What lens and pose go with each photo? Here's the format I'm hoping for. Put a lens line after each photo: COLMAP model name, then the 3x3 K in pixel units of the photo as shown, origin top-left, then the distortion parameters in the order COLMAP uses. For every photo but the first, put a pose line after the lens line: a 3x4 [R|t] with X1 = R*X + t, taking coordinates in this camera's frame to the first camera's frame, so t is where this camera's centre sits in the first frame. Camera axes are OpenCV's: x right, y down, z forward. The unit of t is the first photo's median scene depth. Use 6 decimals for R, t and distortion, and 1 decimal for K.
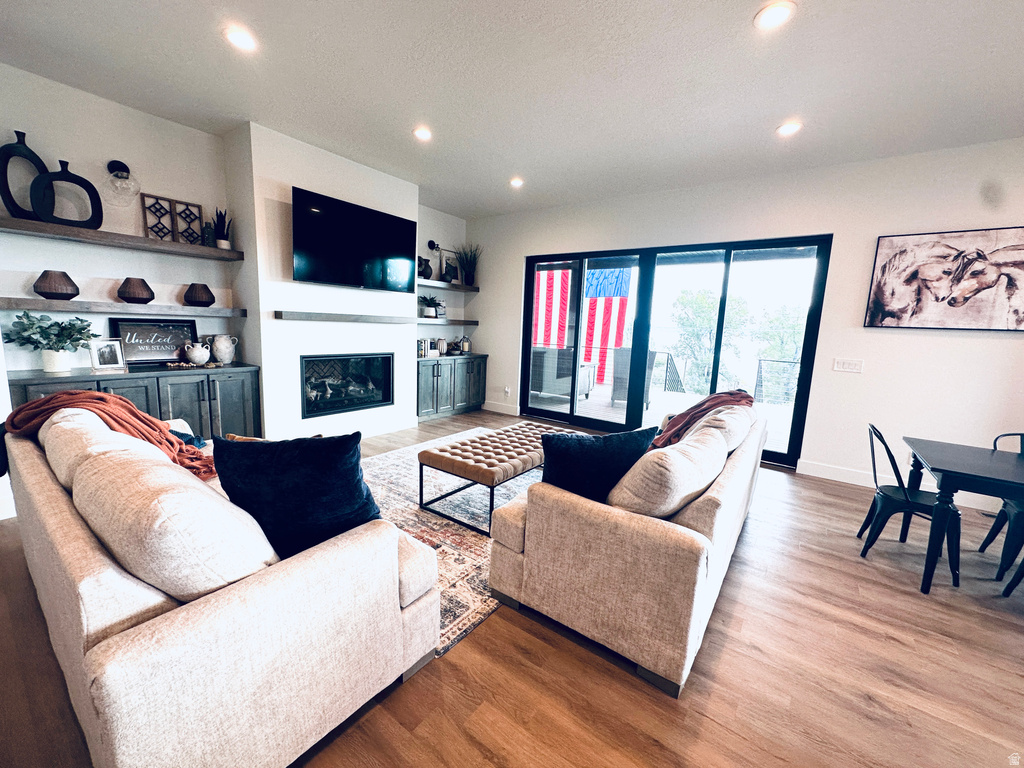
lens RADIAL K [[408.6, 0, 512.7], [0, 408.6, 382.4], [0, 0, 1]] dist [-0.002110, -0.000027]
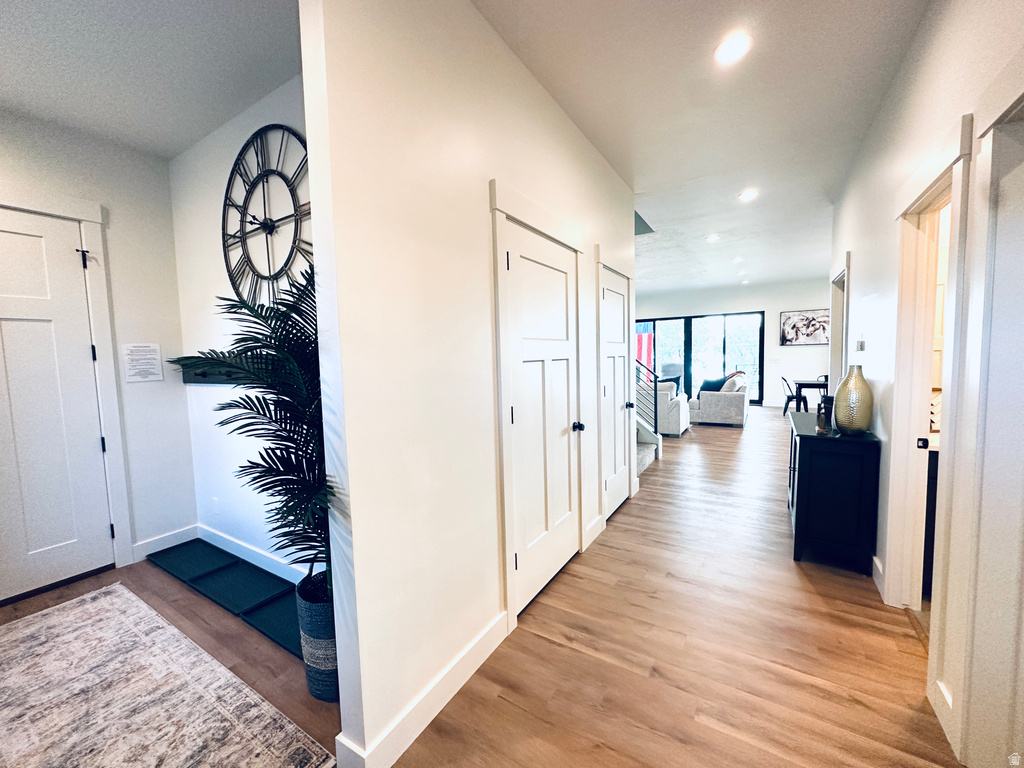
lens RADIAL K [[408.6, 0, 511.4], [0, 408.6, 384.8], [0, 0, 1]] dist [-0.002110, -0.000027]
pose [[0.994559, -0.080138, 0.066567, -1.158279], [0.084731, 0.993990, -0.069311, 0.164919], [-0.060612, 0.074574, 0.995372, -1.636947]]
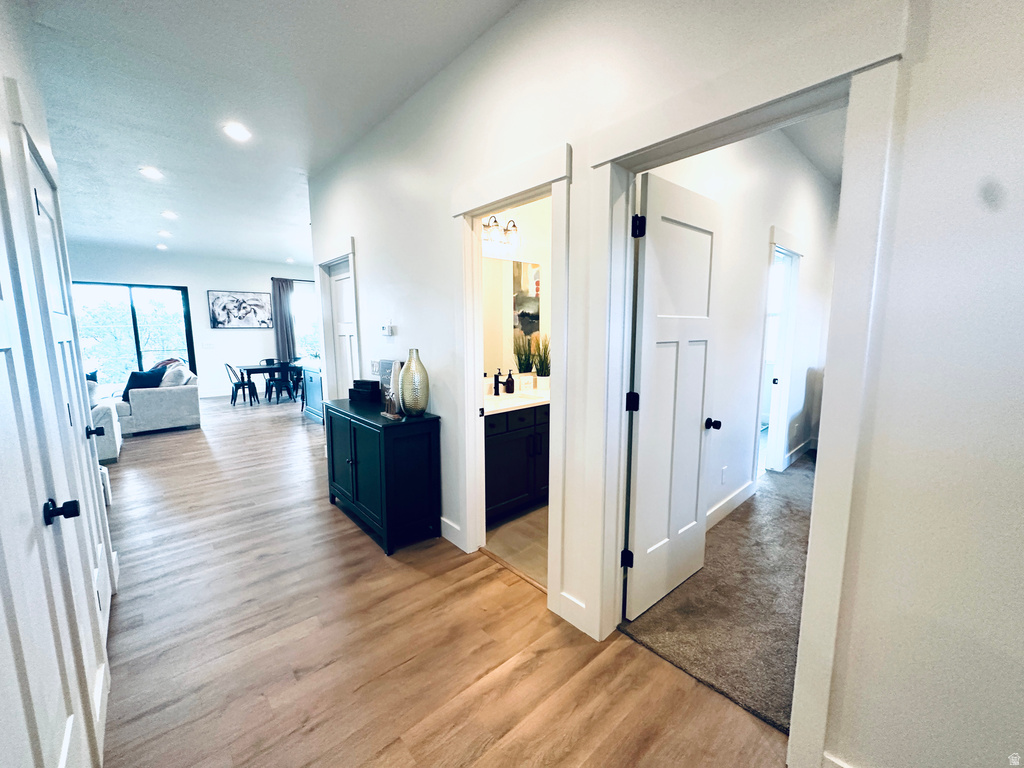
lens RADIAL K [[408.6, 0, 513.1], [0, 408.6, 384.0], [0, 0, 1]] dist [-0.002110, -0.000027]
pose [[0.203360, -0.179599, 0.962491, -1.208487], [0.156816, 0.976316, 0.149046, 0.108774], [-0.966464, 0.120624, 0.226708, -1.283151]]
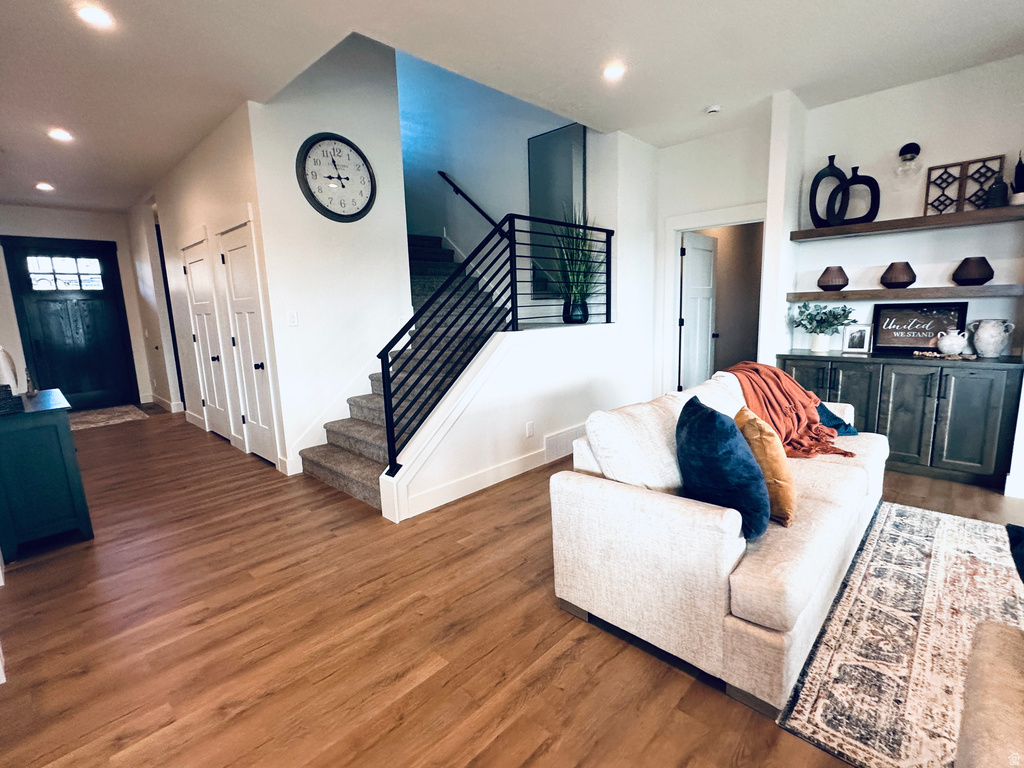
lens RADIAL K [[478.3, 0, 510.2], [0, 478.3, 387.0], [0, 0, 1]] dist [-0.006165, -0.000175]
pose [[-0.140946, 0.126526, -0.981899, 0.343940], [-0.112312, 0.983353, 0.142835, -0.019439], [0.983626, 0.130411, -0.124389, 0.252353]]
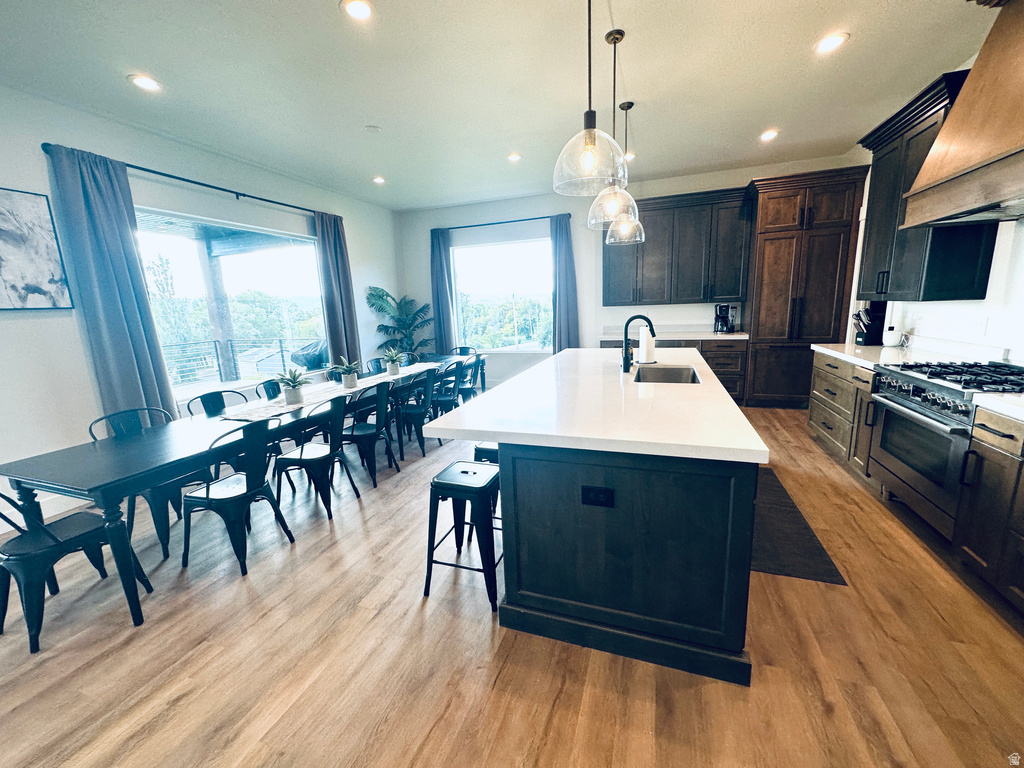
lens RADIAL K [[408.6, 0, 513.5], [0, 408.6, 384.9], [0, 0, 1]] dist [-0.002110, -0.000027]
pose [[-0.279262, -0.212871, 0.936322, 0.073677], [0.165676, 0.949810, 0.265352, -0.027349], [-0.945814, 0.229229, -0.229979, 0.220167]]
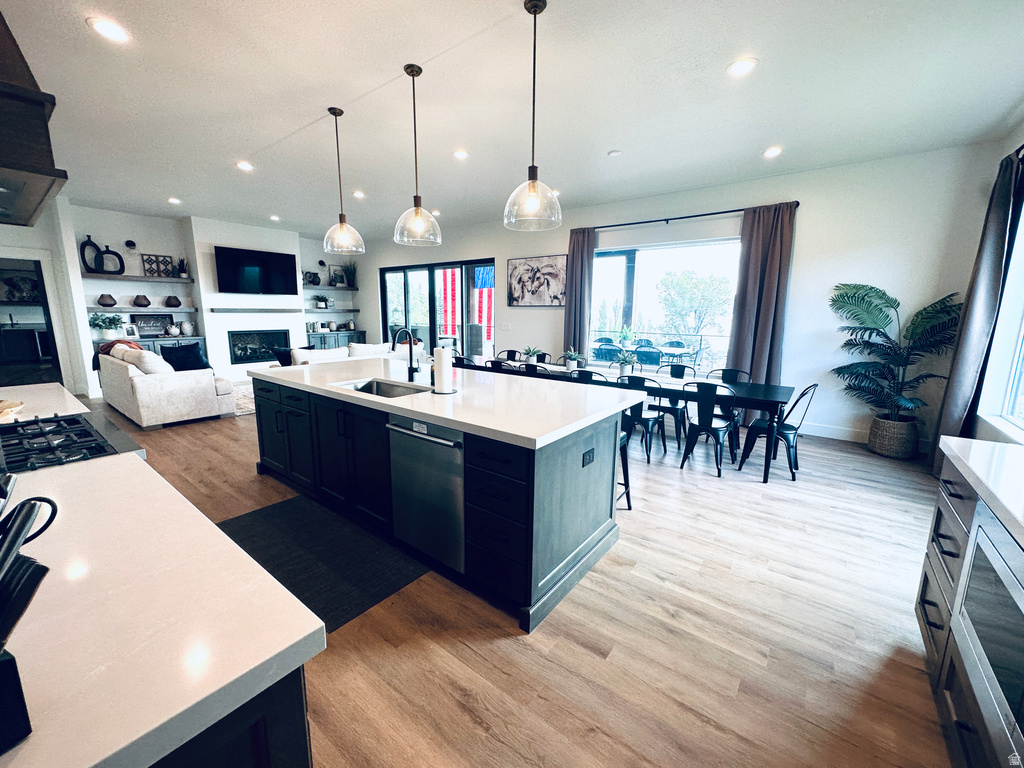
lens RADIAL K [[408.6, 0, 511.7], [0, 408.6, 382.3], [0, 0, 1]] dist [-0.002110, -0.000027]
pose [[0.999103, -0.027862, -0.031881, 1.009188], [0.028891, 0.999061, 0.032273, 0.176597], [0.030952, -0.033165, 0.998971, -1.027300]]
